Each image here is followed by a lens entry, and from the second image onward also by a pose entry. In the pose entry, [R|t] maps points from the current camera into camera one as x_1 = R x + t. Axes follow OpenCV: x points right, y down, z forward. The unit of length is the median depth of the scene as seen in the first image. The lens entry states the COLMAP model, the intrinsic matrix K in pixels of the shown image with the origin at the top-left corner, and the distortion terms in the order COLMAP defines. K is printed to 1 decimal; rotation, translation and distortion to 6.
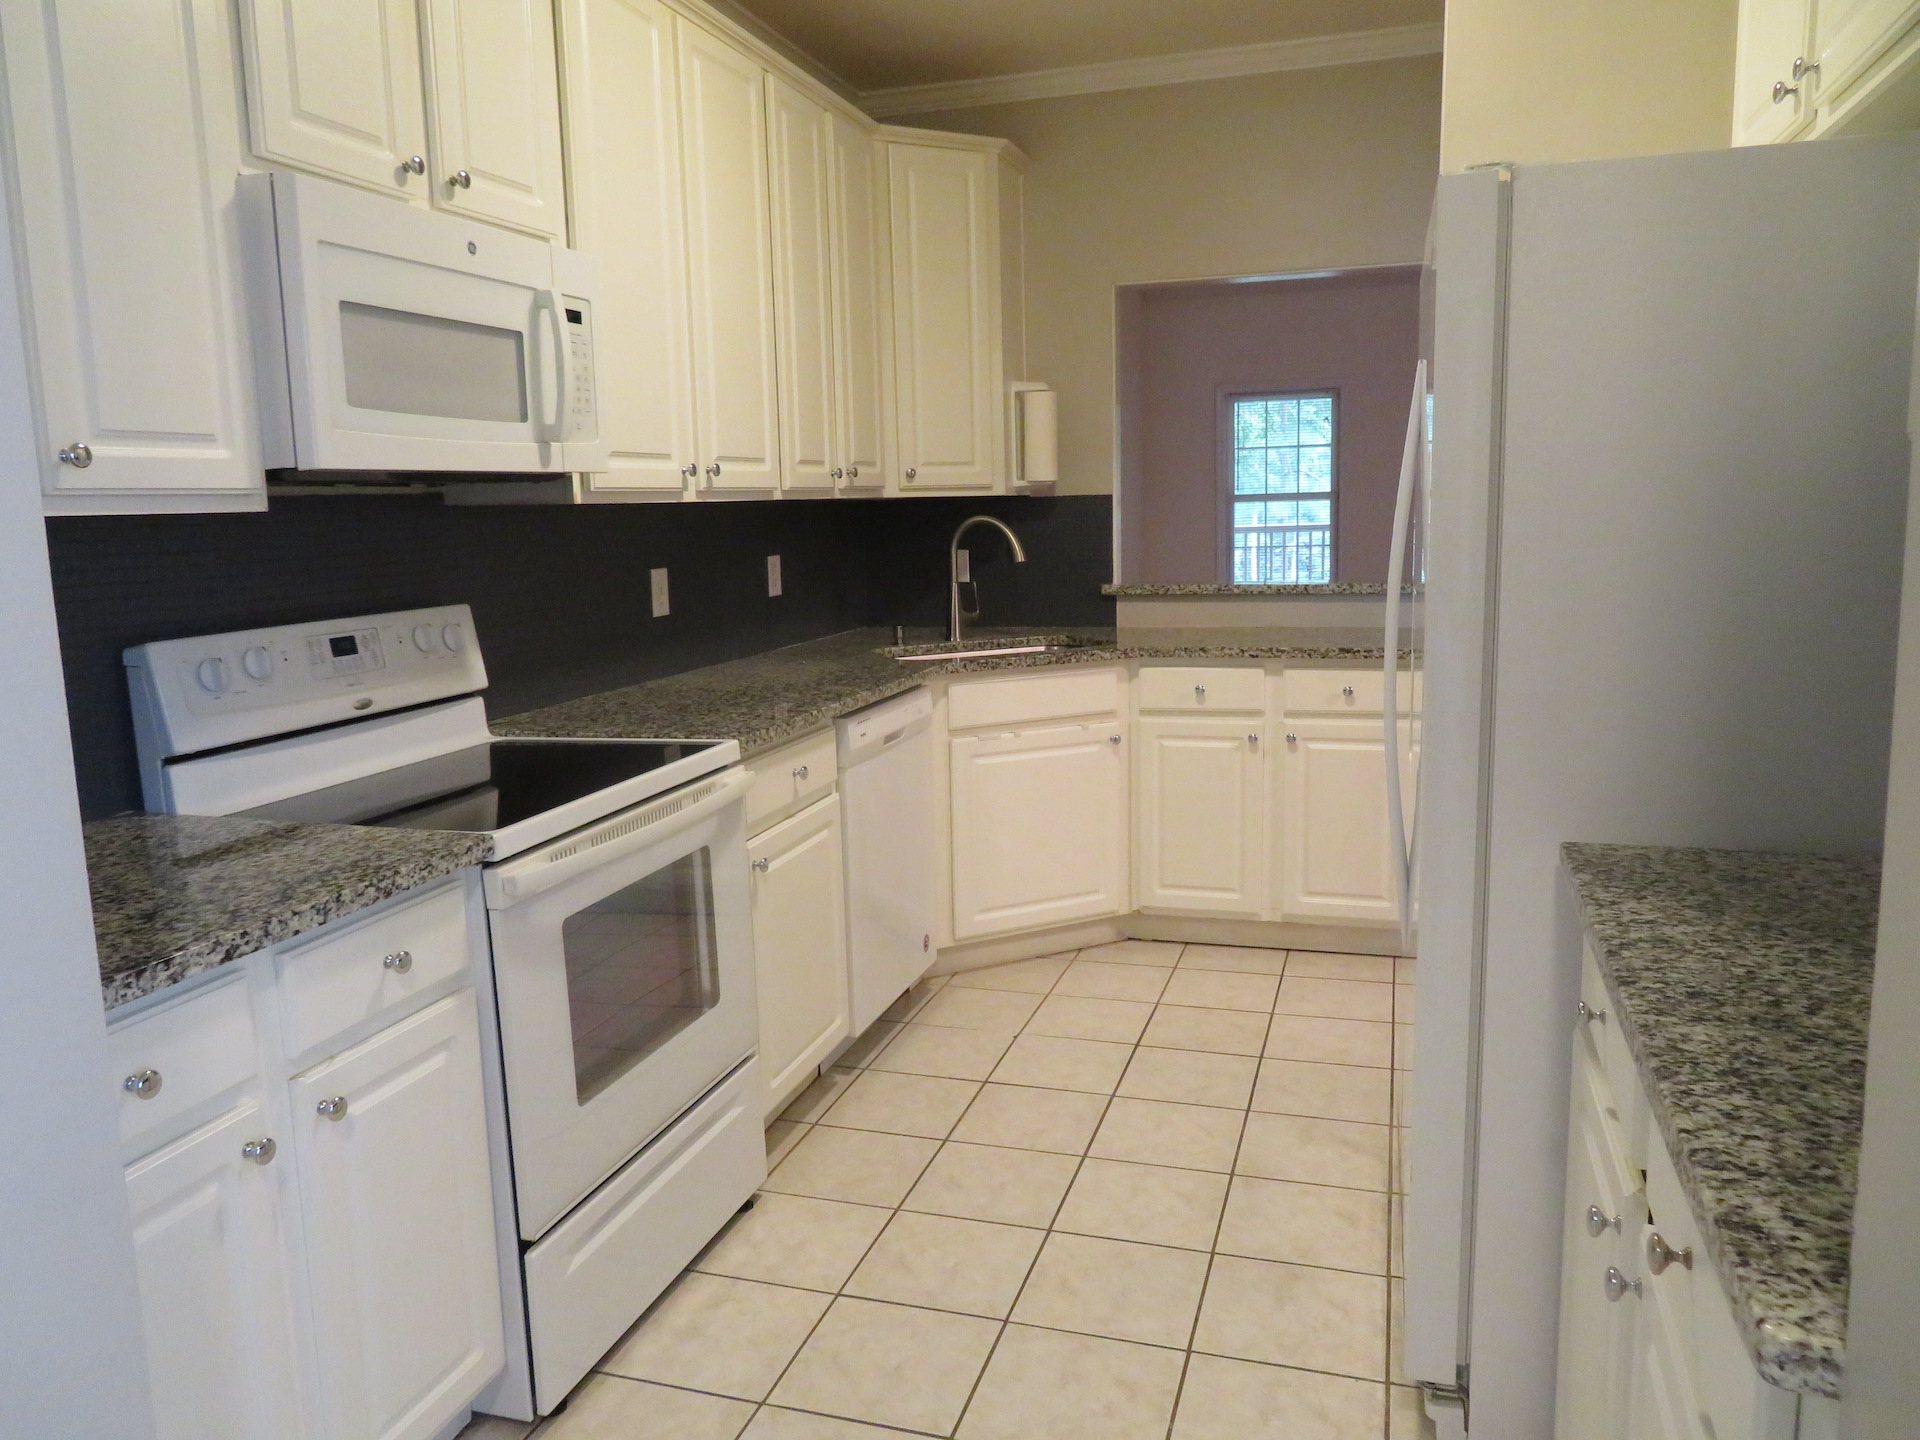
lens RADIAL K [[1443.5, 0, 962.0], [0, 1443.5, 721.3], [0, 0, 1]] dist [0.007992, 0.000708]
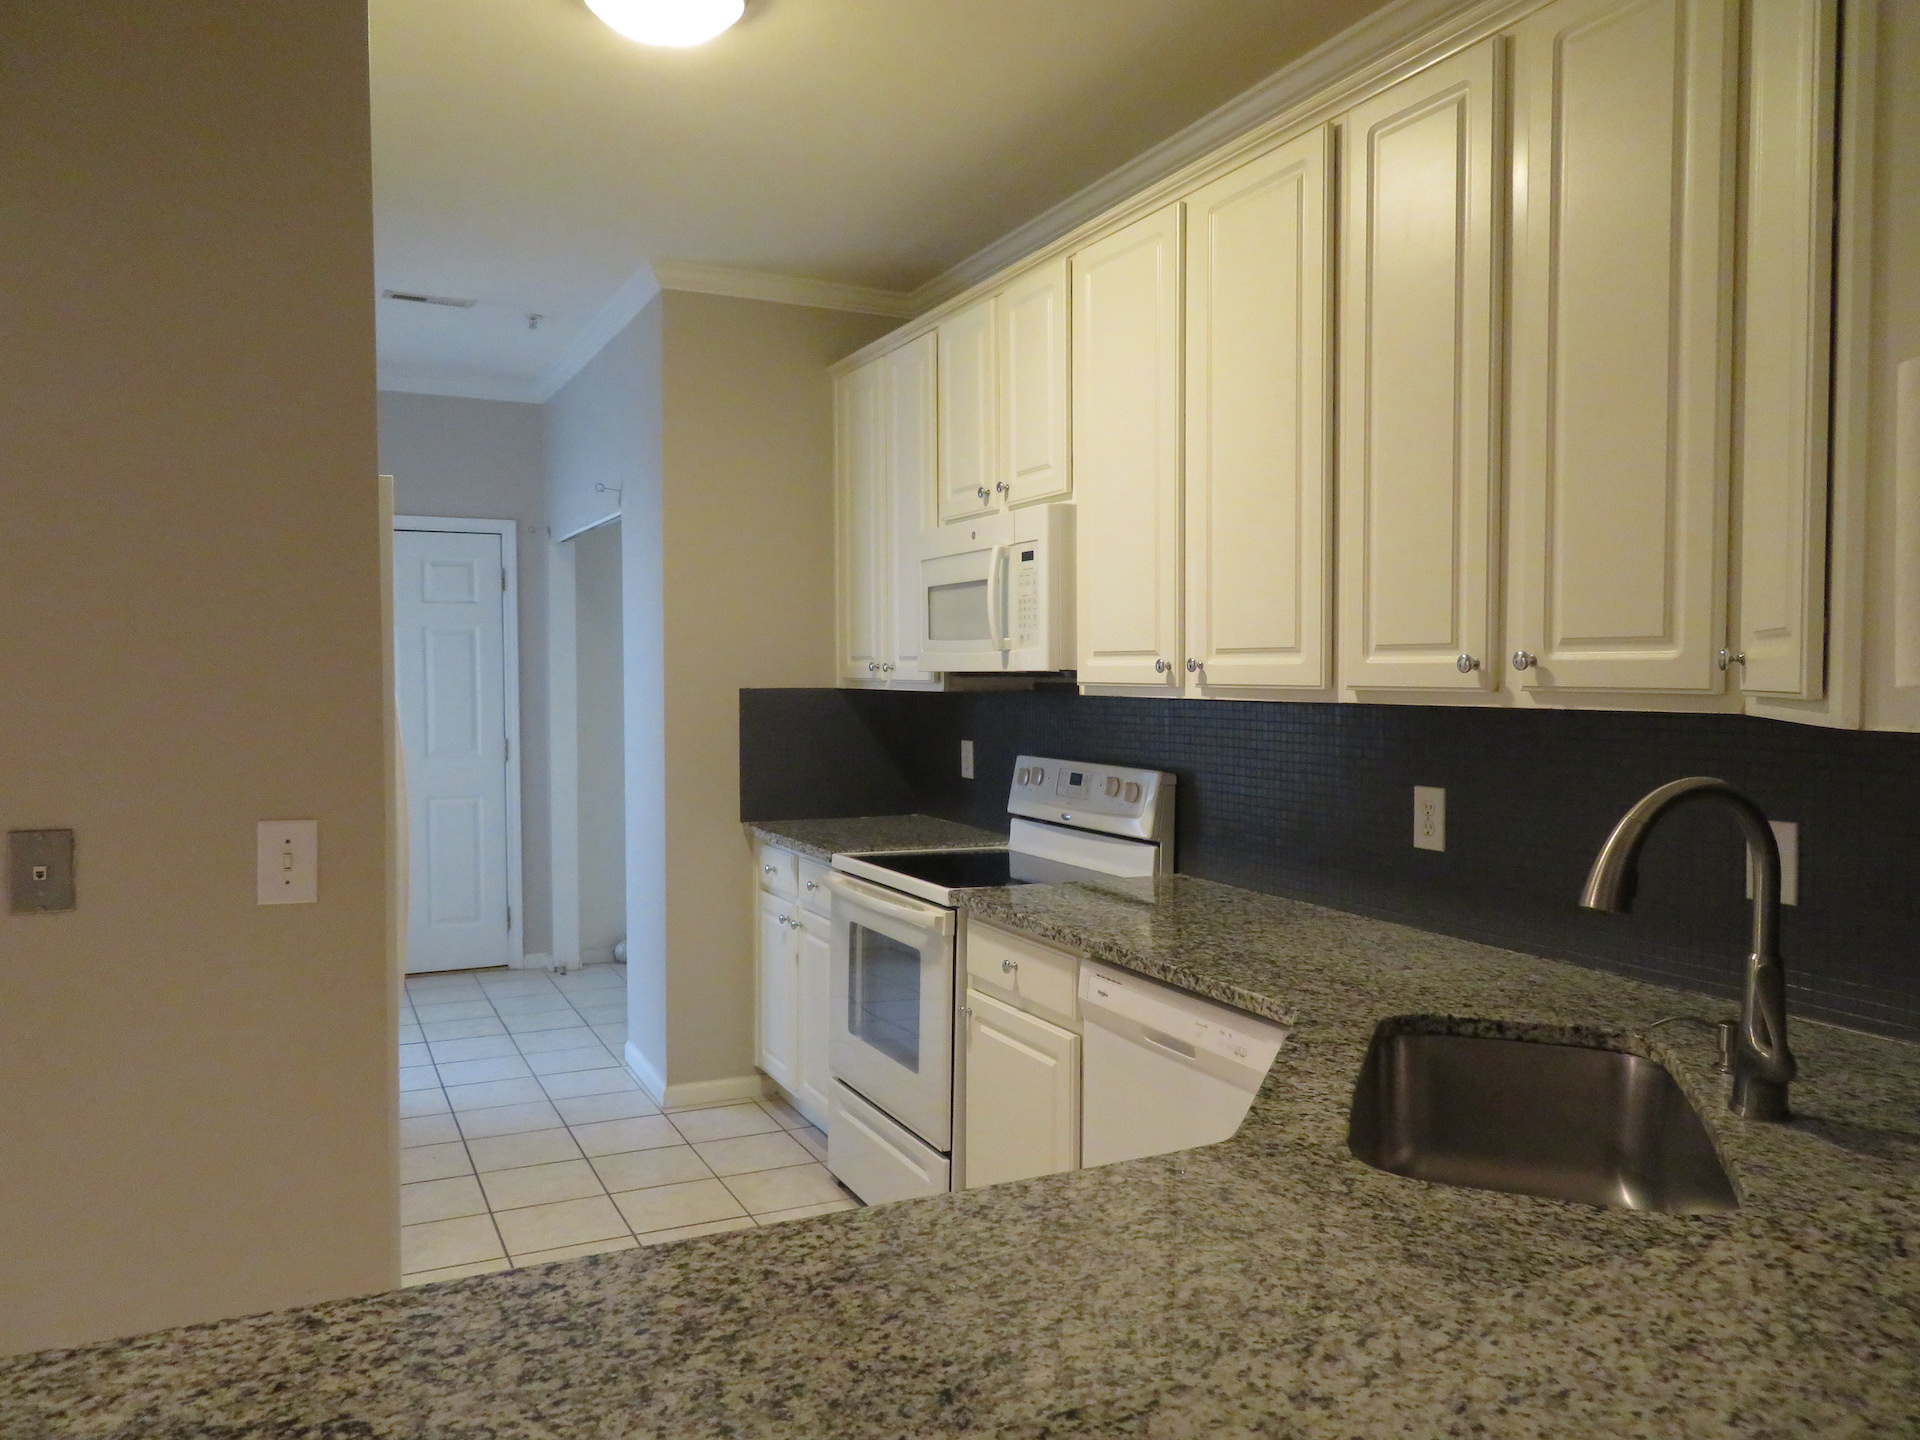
lens RADIAL K [[1443.5, 0, 959.3], [0, 1443.5, 723.4], [0, 0, 1]] dist [0.007992, 0.000708]
pose [[-0.739291, 0.037471, -0.672343, 0.476063], [-0.096157, 0.982344, 0.160481, -0.233114], [0.666485, 0.183293, -0.722635, 1.355385]]
